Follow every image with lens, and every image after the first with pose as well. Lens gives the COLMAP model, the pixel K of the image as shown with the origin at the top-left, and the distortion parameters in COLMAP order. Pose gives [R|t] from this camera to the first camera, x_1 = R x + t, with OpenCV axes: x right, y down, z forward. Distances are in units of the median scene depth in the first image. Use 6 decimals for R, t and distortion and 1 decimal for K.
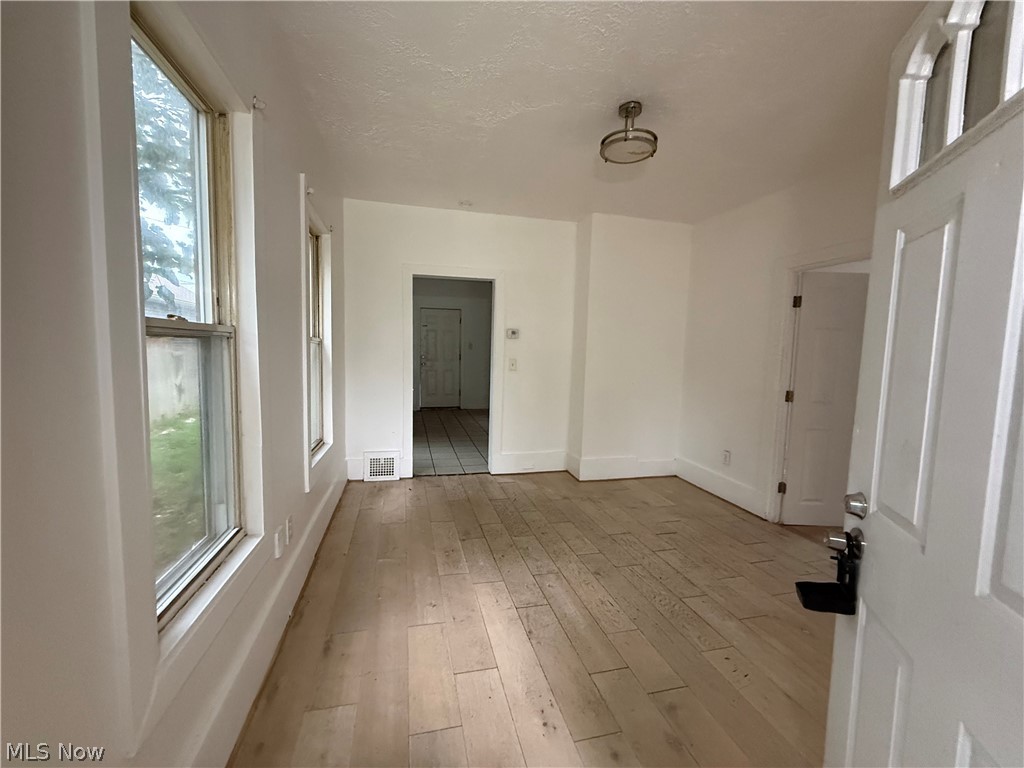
lens RADIAL K [[410.4, 0, 510.0], [0, 410.4, 383.2], [0, 0, 1]] dist [0.001131, -0.000159]
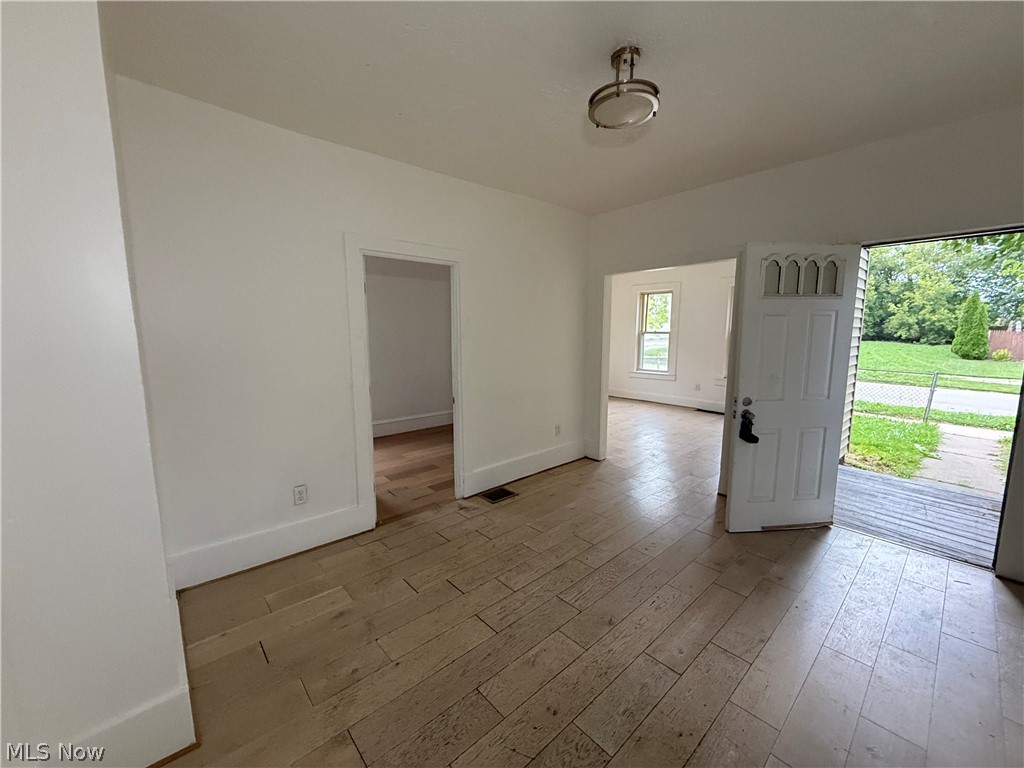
lens RADIAL K [[410.4, 0, 511.3], [0, 410.4, 382.1], [0, 0, 1]] dist [0.001131, -0.000159]
pose [[-0.458865, -0.140161, 0.877381, -0.319916], [0.057569, 0.980714, 0.186776, -0.164230], [-0.886639, 0.136215, -0.441946, 1.316240]]
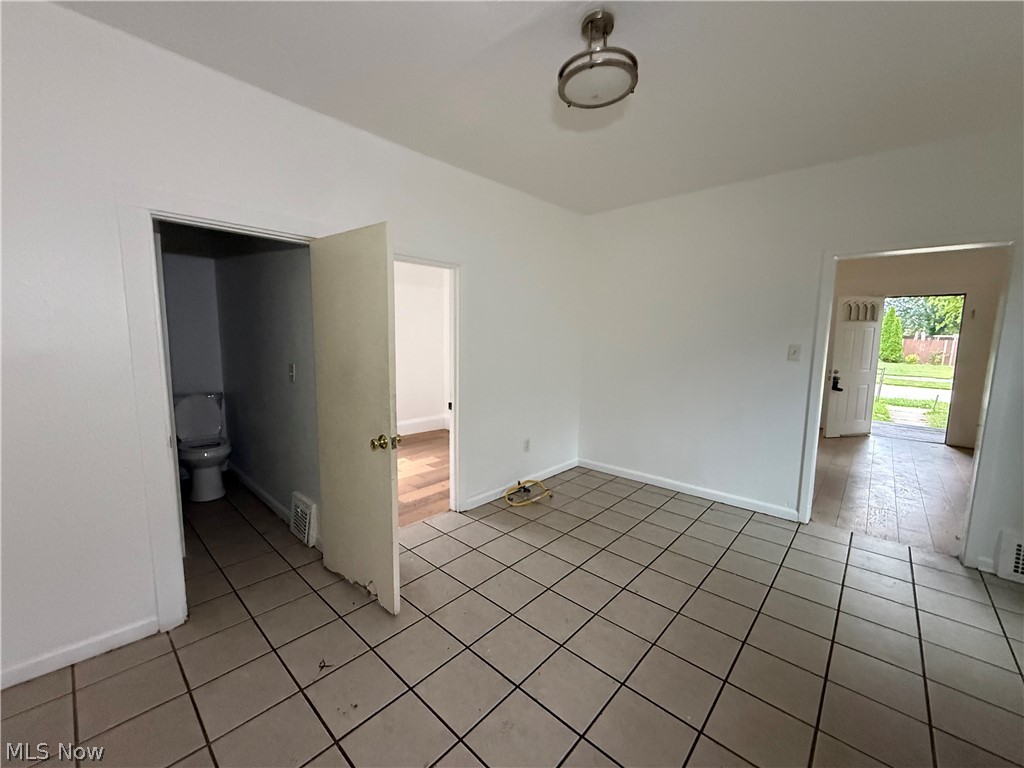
lens RADIAL K [[410.4, 0, 513.6], [0, 410.4, 386.8], [0, 0, 1]] dist [0.001131, -0.000159]
pose [[-0.555399, -0.121622, 0.822642, -0.517106], [0.052456, 0.982153, 0.180620, -0.279429], [-0.829928, 0.143469, -0.539107, 2.807404]]
